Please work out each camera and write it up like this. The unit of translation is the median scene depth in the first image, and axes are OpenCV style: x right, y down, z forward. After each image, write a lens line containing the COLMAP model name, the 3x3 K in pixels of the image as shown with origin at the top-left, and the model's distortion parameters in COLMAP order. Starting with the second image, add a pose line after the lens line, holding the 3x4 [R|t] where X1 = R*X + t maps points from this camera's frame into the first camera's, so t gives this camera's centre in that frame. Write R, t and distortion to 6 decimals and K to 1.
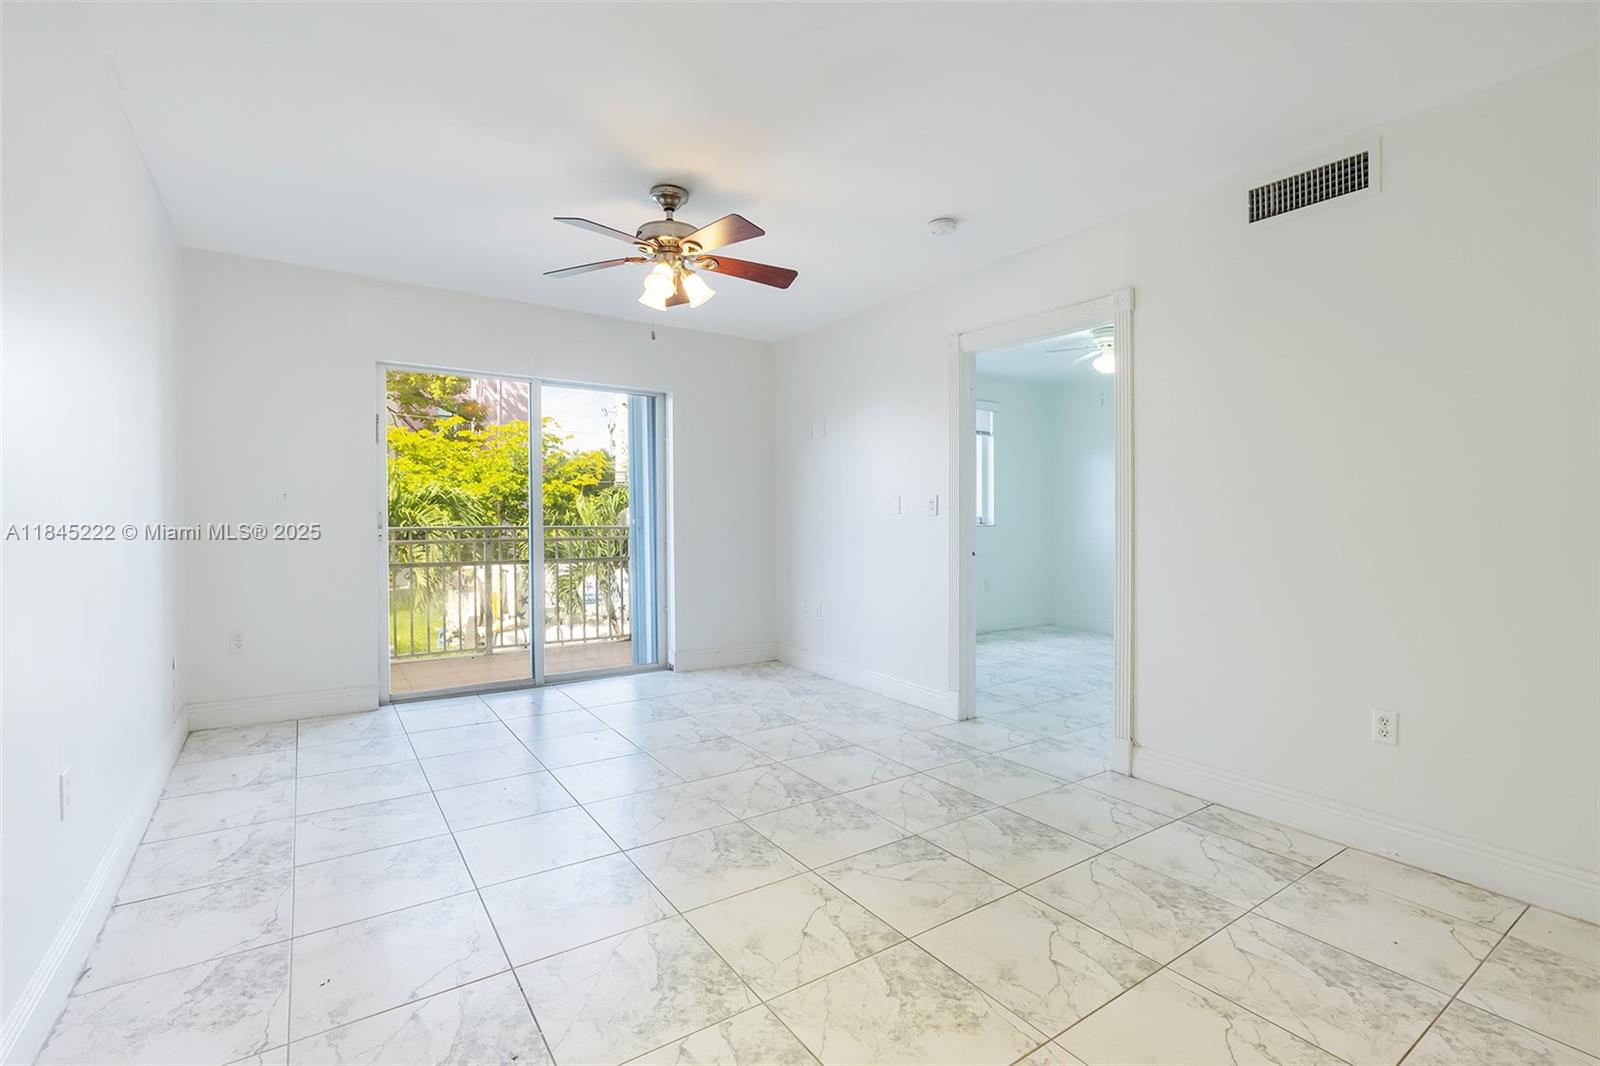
lens RADIAL K [[726.0, 0, 796.7], [0, 726.0, 527.0], [0, 0, 1]] dist [-0.013164, 0.005469]
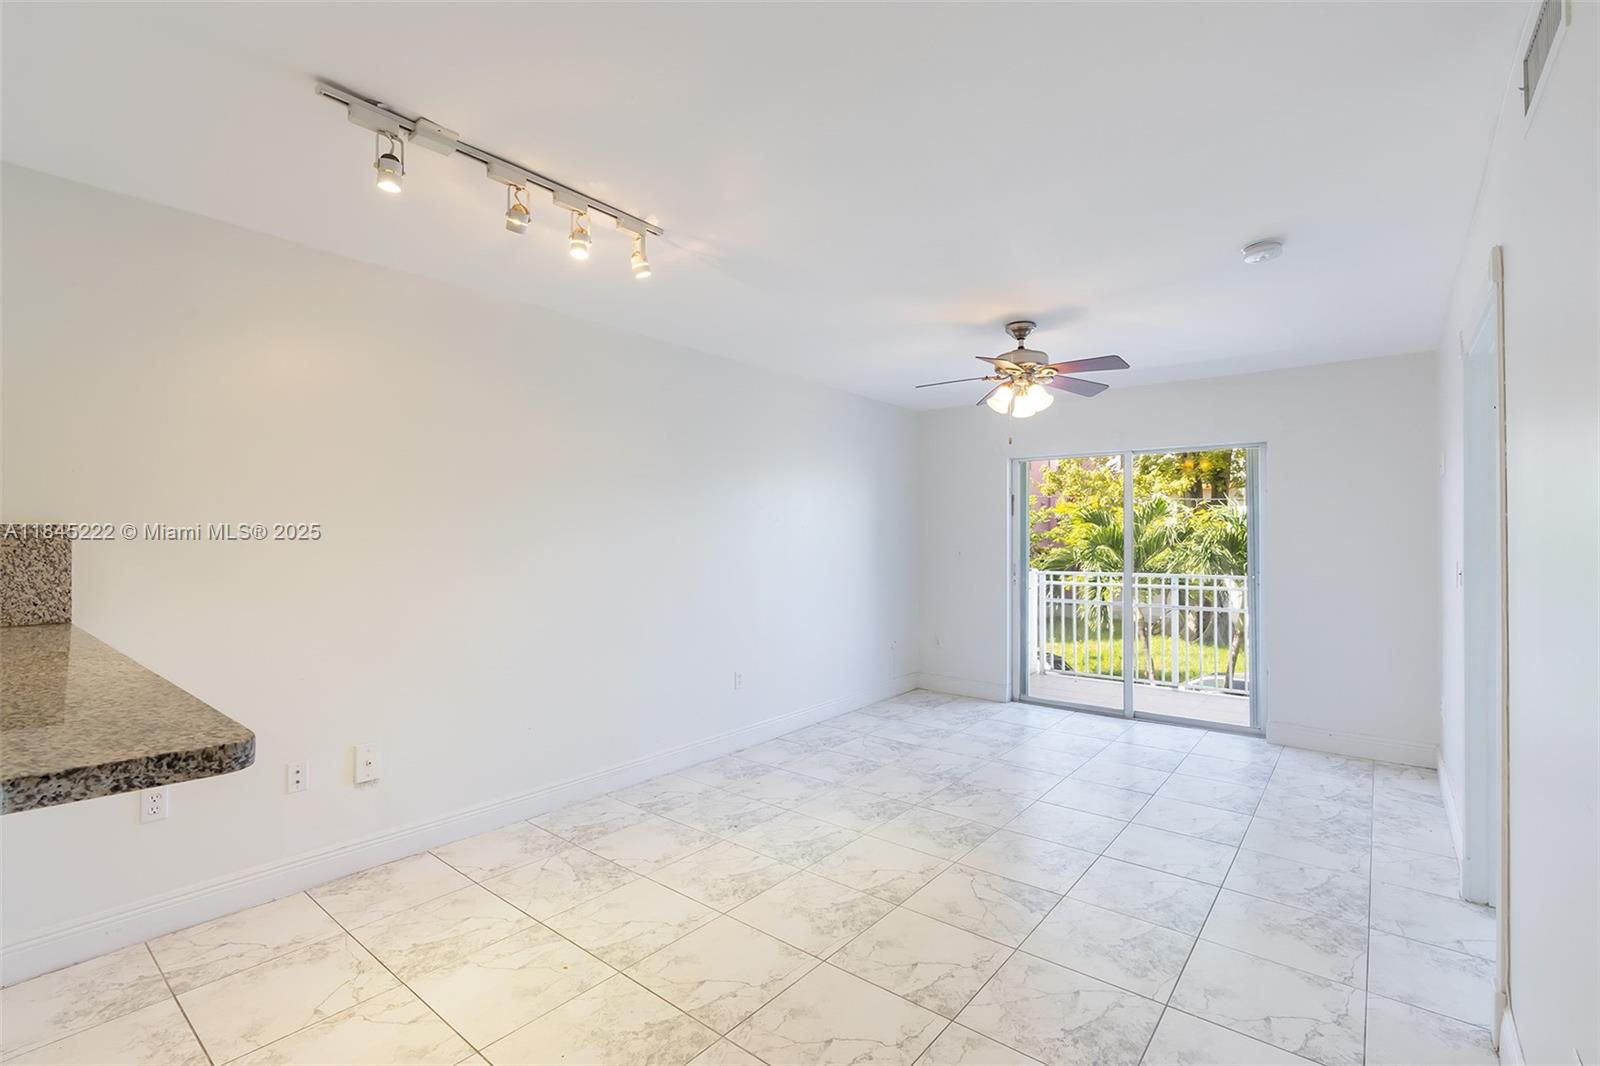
lens RADIAL K [[726.0, 0, 796.7], [0, 726.0, 527.0], [0, 0, 1]] dist [-0.013164, 0.005469]
pose [[0.276274, -0.019029, -0.960891, 1.026191], [-0.016792, 0.999556, -0.024623, -0.077060], [0.960932, 0.022938, 0.275831, 0.304069]]
